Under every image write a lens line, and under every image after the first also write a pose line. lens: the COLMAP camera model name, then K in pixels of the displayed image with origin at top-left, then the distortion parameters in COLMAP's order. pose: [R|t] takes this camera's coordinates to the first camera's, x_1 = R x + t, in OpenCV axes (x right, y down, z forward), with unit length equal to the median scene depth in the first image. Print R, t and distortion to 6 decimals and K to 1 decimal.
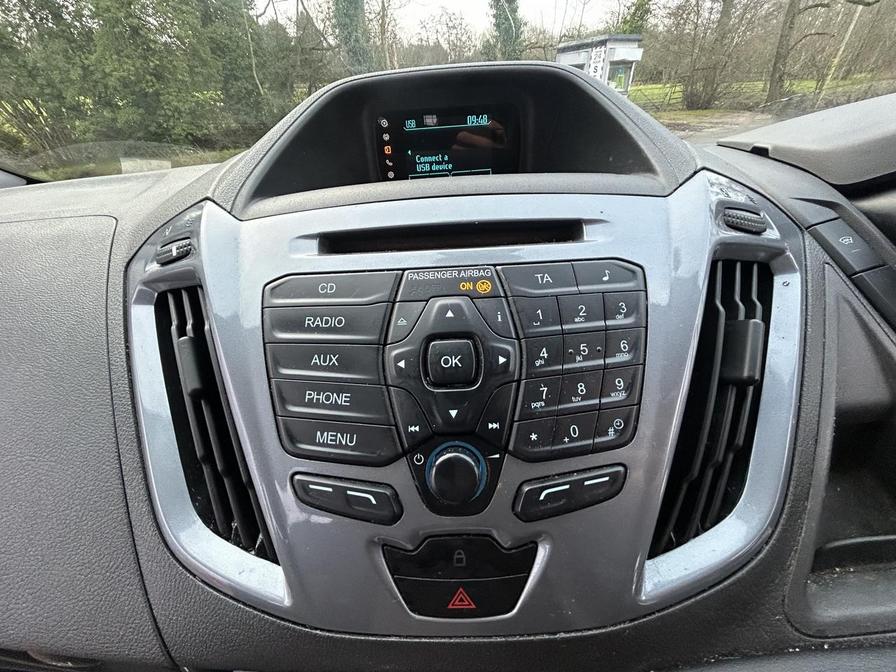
lens RADIAL K [[362.2, 0, 449.3], [0, 362.2, 336.5], [0, 0, 1]] dist [0.000228, -0.000982]
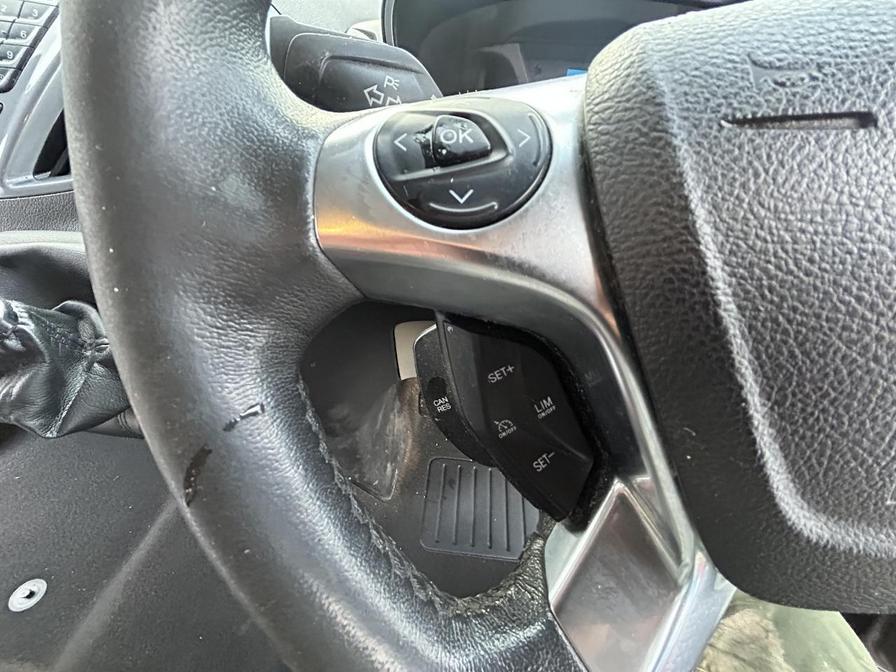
lens RADIAL K [[362.2, 0, 447.1], [0, 362.2, 332.9], [0, 0, 1]] dist [0.000228, -0.000982]
pose [[0.988161, 0.152491, 0.016882, 1.713865], [-0.153395, 0.979900, 0.127540, 0.564030], [0.002906, -0.128620, 0.991690, -0.487138]]
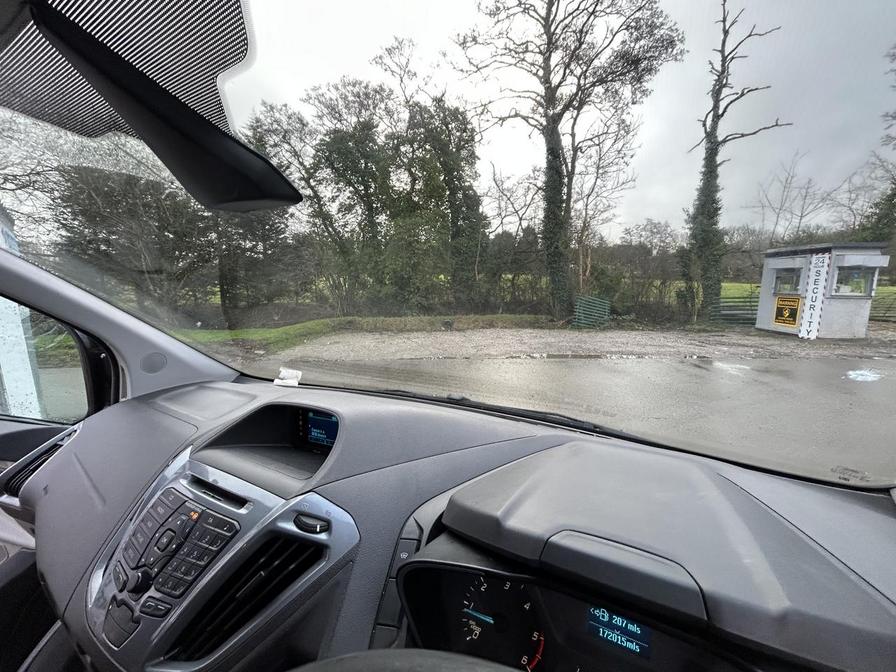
lens RADIAL K [[362.2, 0, 448.2], [0, 362.2, 334.9], [0, 0, 1]] dist [0.000228, -0.000982]
pose [[0.873178, 0.110979, -0.474599, 2.174961], [-0.299937, 0.889875, -0.343745, -0.733466], [0.384185, 0.442500, 0.810306, -0.833449]]
